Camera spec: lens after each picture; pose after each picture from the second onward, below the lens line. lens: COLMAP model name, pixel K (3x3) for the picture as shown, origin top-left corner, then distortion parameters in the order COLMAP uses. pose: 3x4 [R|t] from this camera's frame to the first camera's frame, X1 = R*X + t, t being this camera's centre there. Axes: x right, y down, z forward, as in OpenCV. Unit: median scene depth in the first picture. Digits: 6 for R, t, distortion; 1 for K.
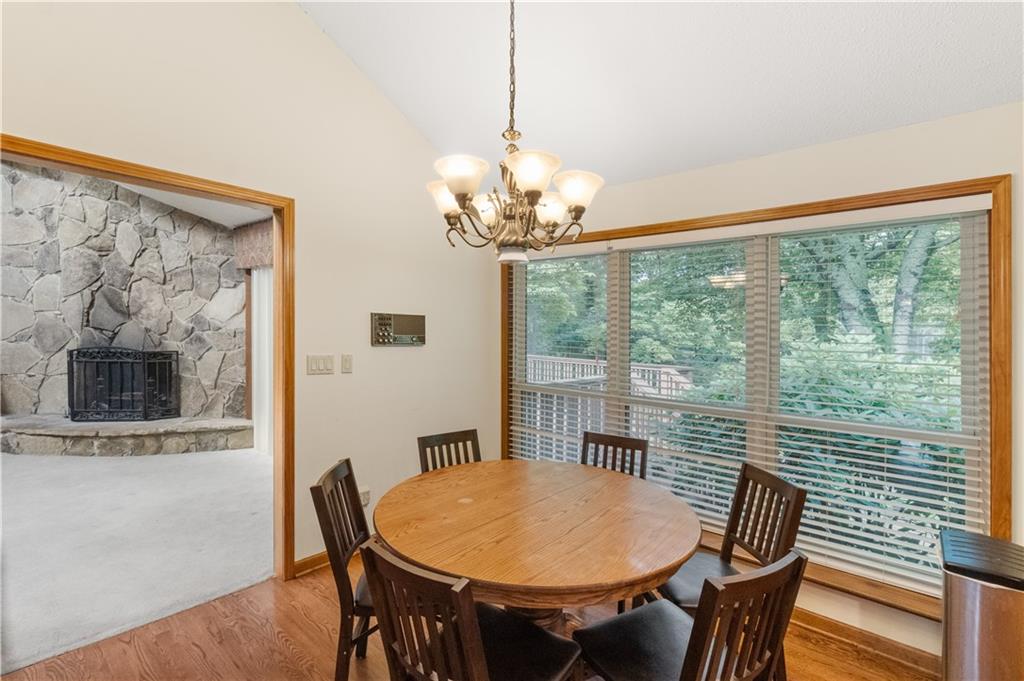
lens RADIAL K [[477.2, 0, 511.8], [0, 477.2, 340.6], [0, 0, 1]] dist [0.000254, 0.000225]
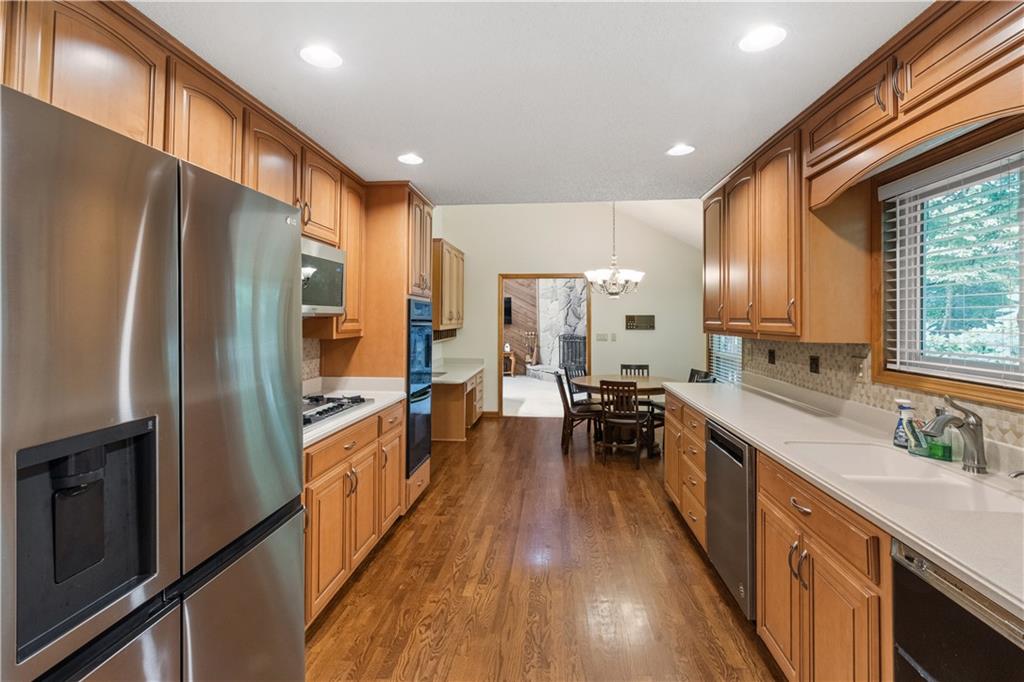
lens RADIAL K [[477.2, 0, 509.4], [0, 477.2, 339.4], [0, 0, 1]] dist [0.000254, 0.000225]
pose [[0.582382, 0.005656, -0.812896, 1.146841], [-0.005334, 0.999981, 0.003136, 0.049586], [0.812898, 0.002510, 0.582401, -0.721934]]
